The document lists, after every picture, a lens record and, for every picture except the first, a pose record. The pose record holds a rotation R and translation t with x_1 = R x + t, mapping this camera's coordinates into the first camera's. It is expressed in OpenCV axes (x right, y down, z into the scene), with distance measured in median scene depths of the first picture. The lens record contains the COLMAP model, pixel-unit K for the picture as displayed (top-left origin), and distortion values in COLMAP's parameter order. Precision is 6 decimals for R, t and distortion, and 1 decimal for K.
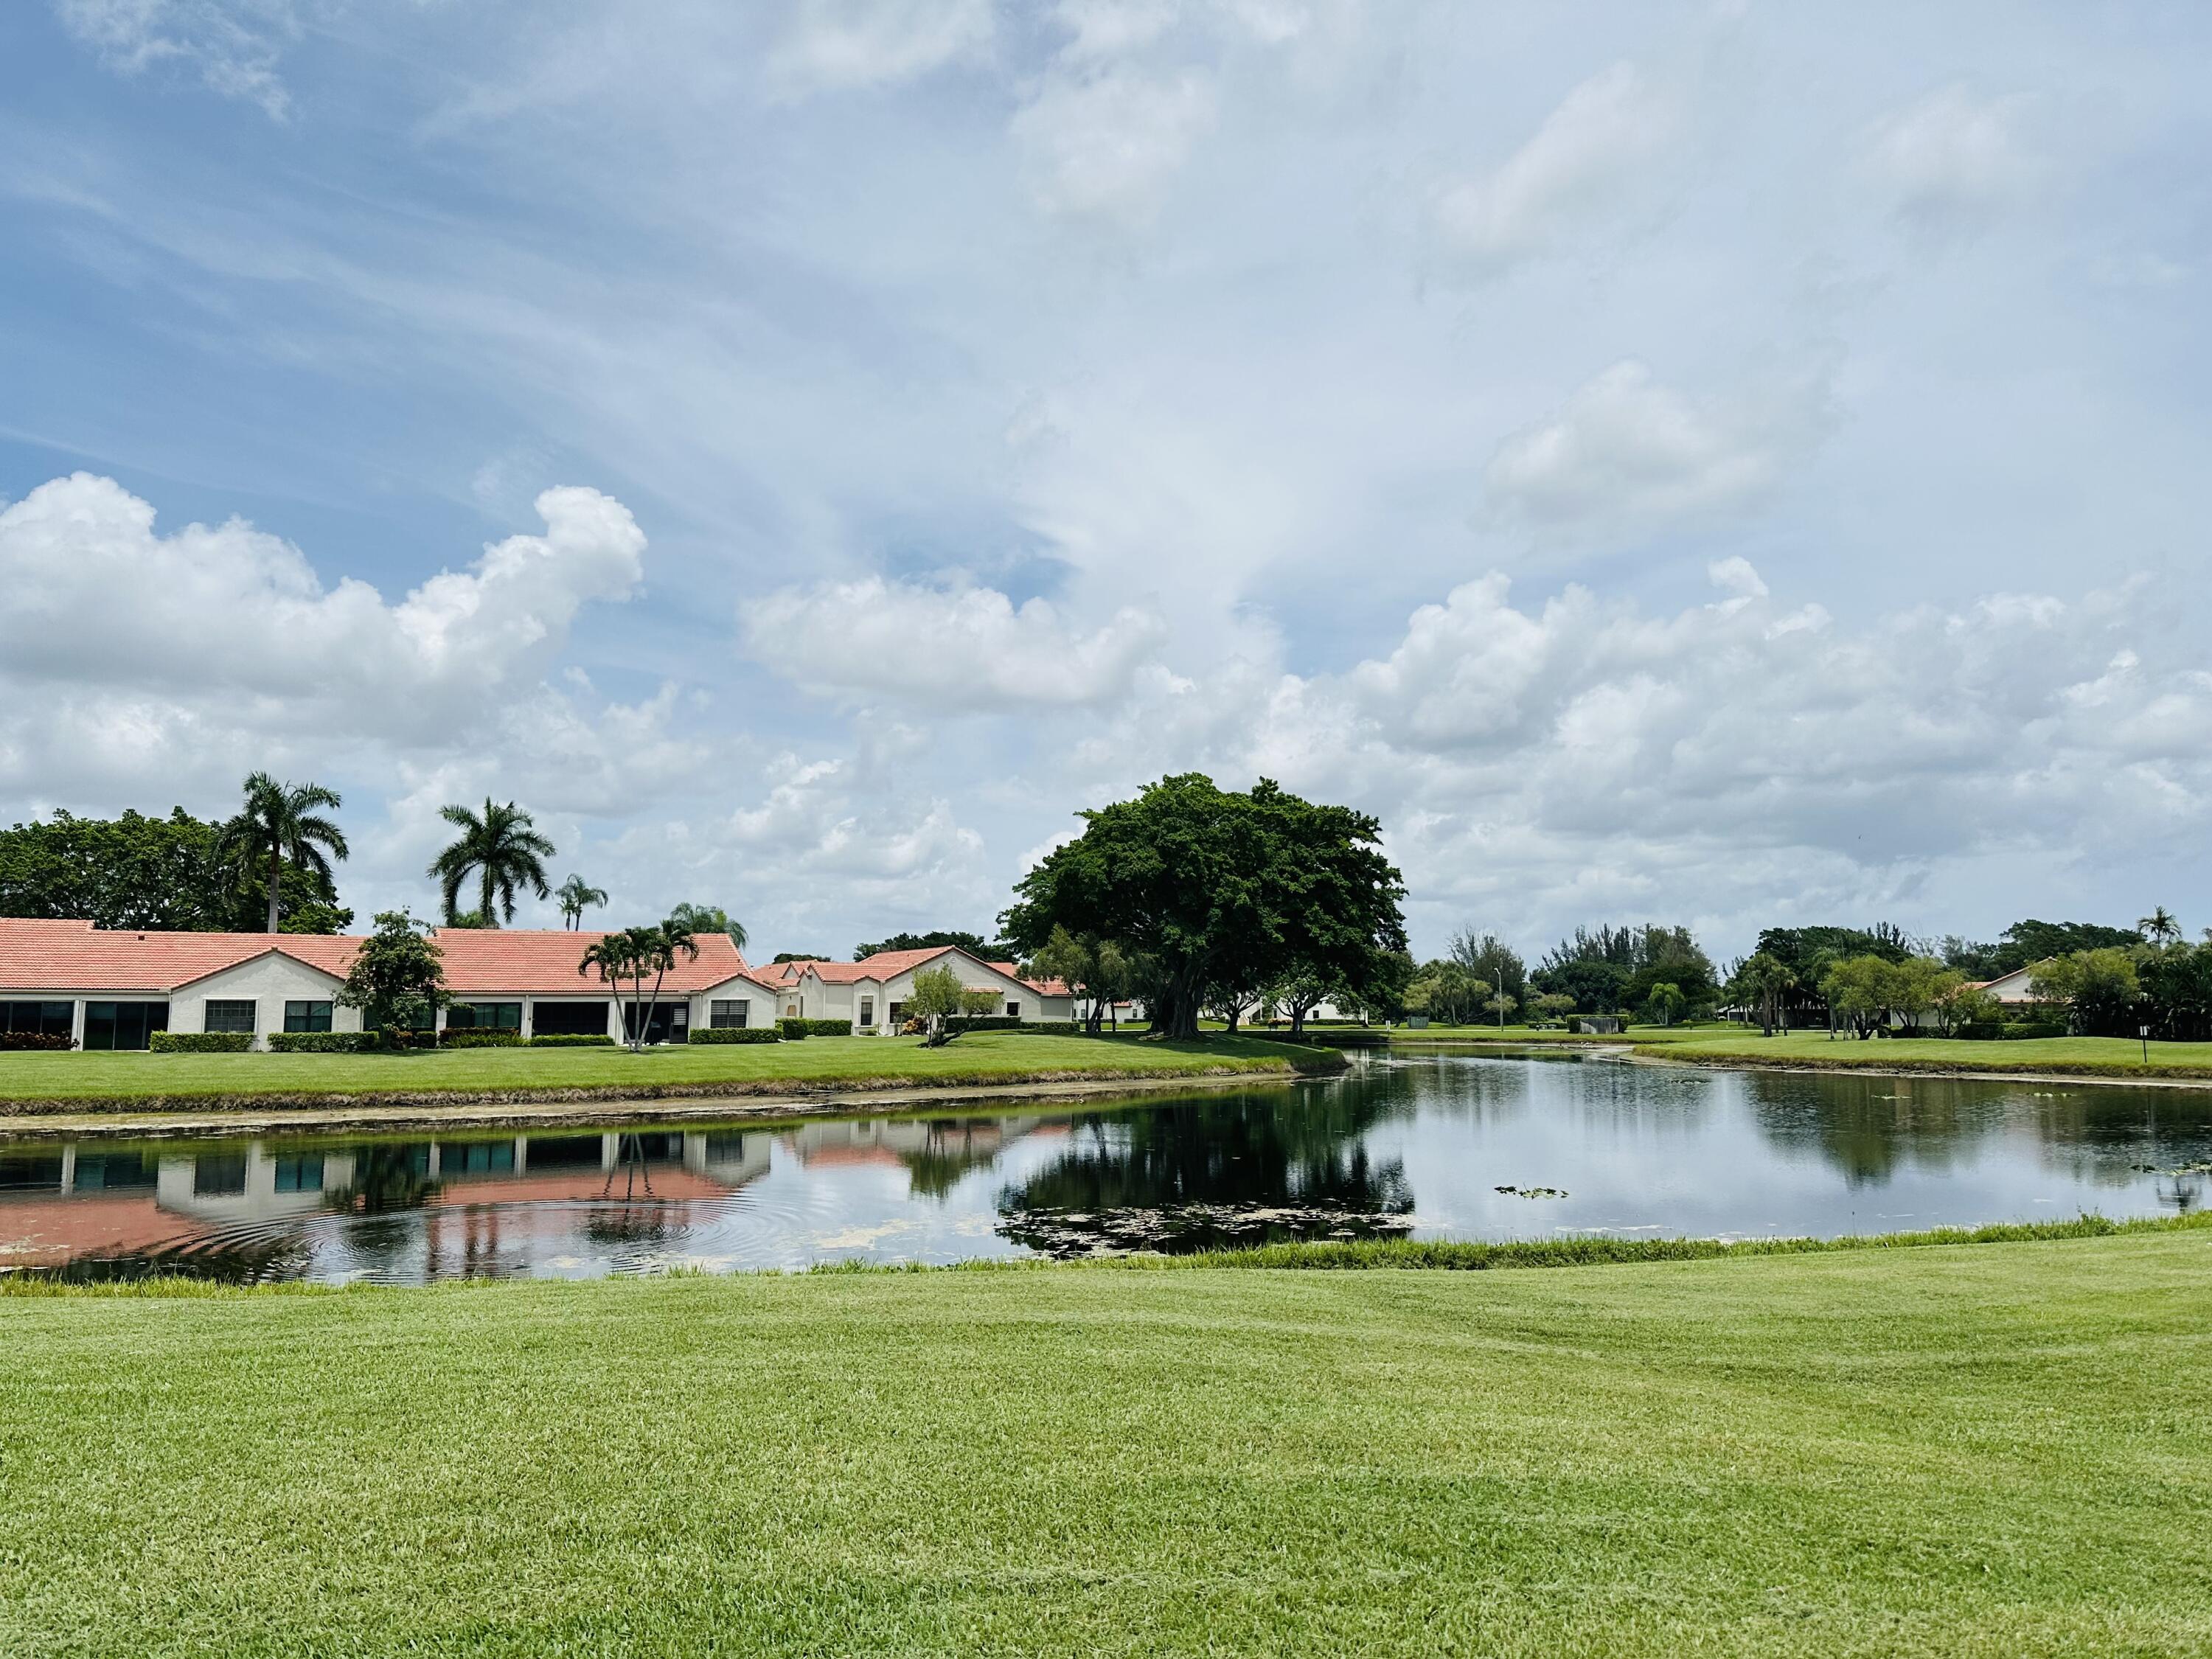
lens RADIAL K [[1564.0, 0, 1107.7], [0, 1564.0, 839.8], [0, 0, 1]] dist [0.036639, -0.041826]
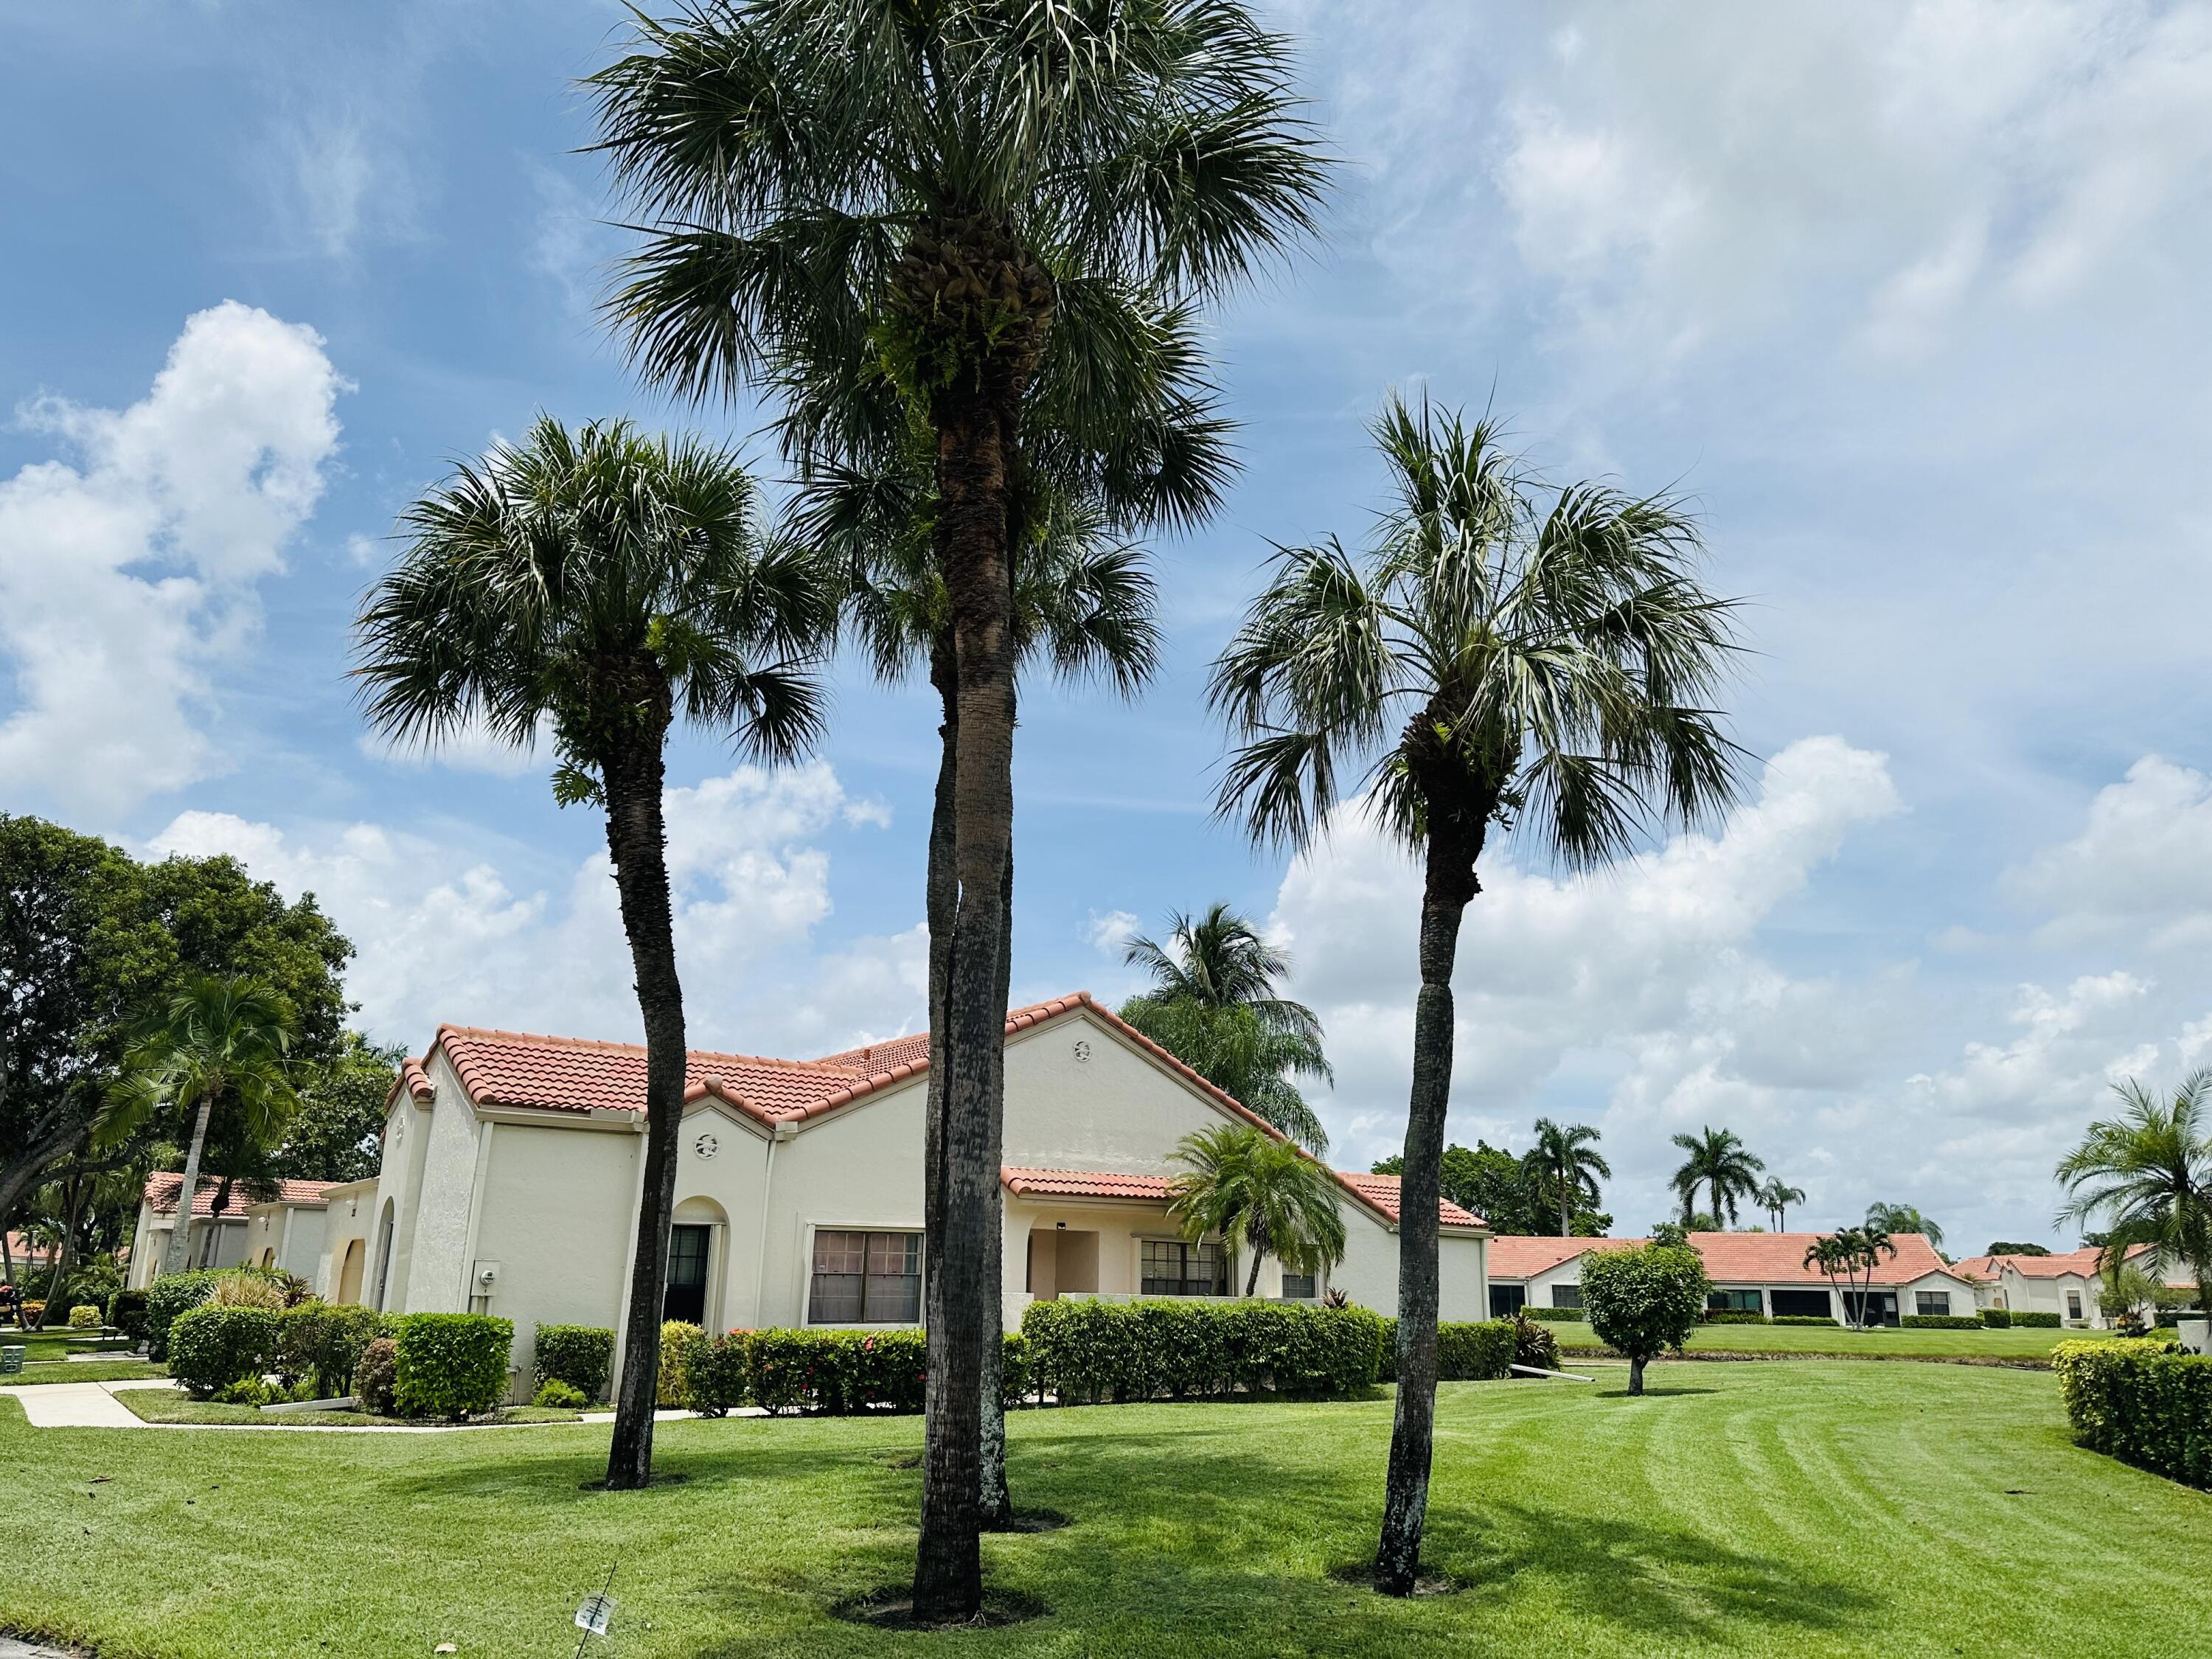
lens RADIAL K [[1564.0, 0, 1122.3], [0, 1564.0, 816.5], [0, 0, 1]] dist [0.036639, -0.041826]
pose [[0.764000, -0.174913, -0.621055, 0.092776], [0.053615, 0.976435, -0.209046, -0.031942], [0.642984, 0.126414, 0.755375, -0.336484]]
